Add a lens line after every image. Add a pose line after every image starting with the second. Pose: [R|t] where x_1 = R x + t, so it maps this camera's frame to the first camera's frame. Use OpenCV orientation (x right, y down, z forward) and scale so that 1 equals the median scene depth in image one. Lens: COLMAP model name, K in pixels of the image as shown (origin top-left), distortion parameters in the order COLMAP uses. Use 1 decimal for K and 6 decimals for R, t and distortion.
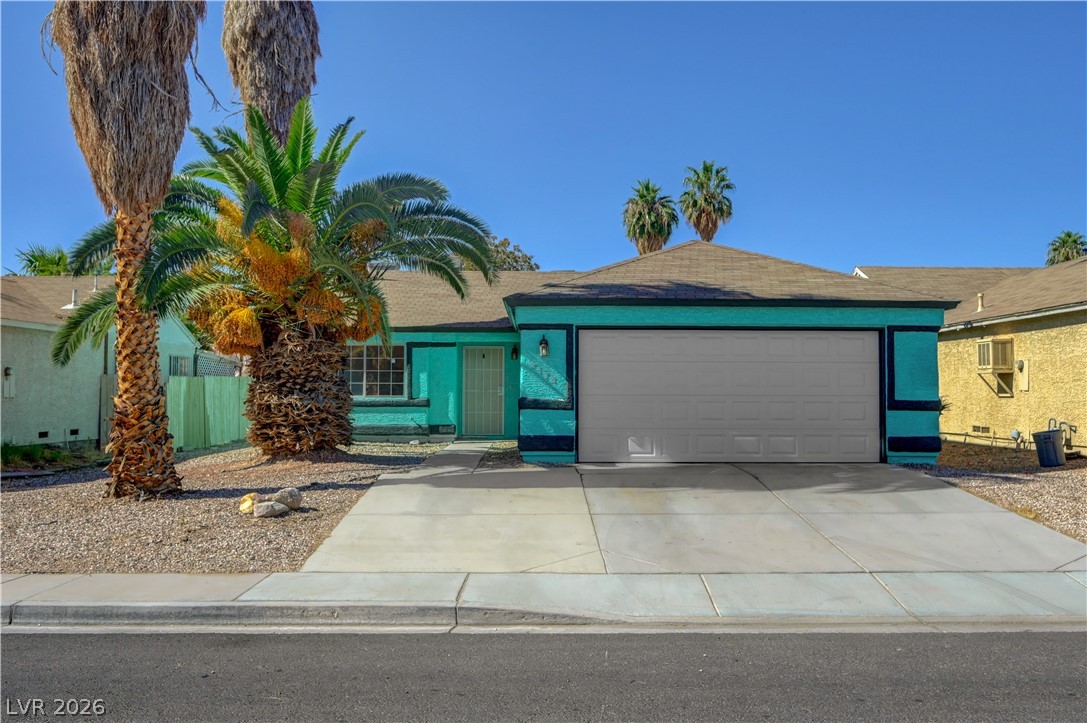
lens RADIAL K [[987.8, 0, 542.5], [0, 987.8, 361.8], [0, 0, 1]] dist [0.023891, 0.007908]
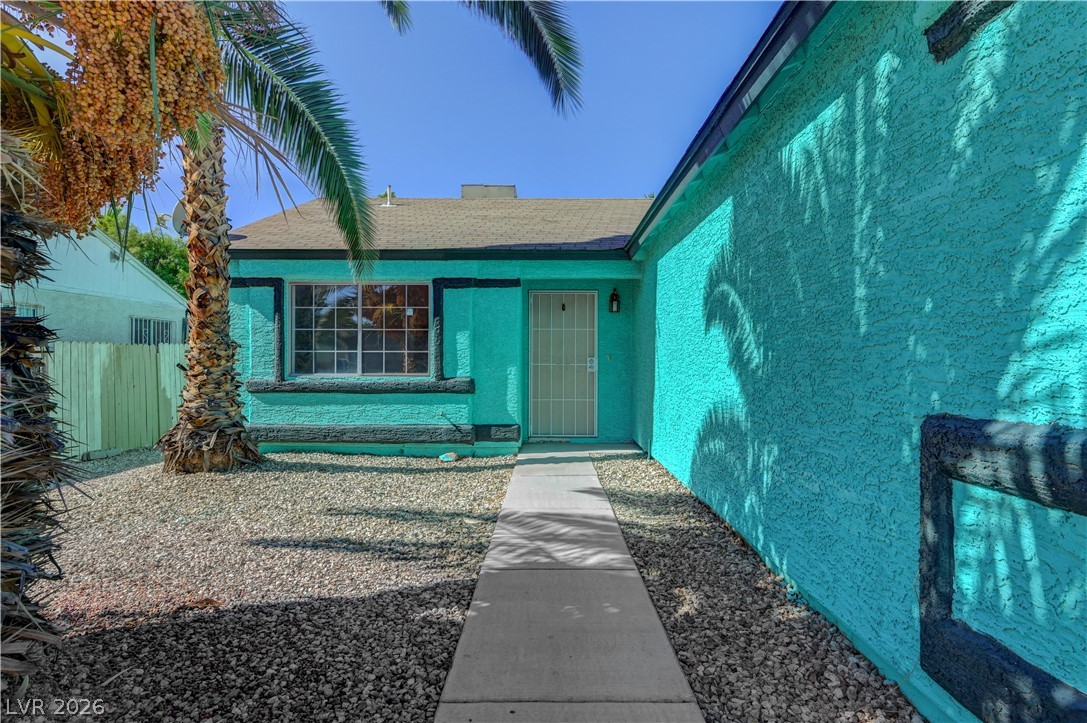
lens RADIAL K [[588.4, 0, 544.0], [0, 588.4, 365.4], [0, 0, 1]] dist [0.000295, -0.000022]
pose [[0.999889, -0.001095, -0.014849, -0.069278], [0.001579, 0.999467, 0.032600, 0.018793], [0.014806, -0.032620, 0.999358, 0.664197]]
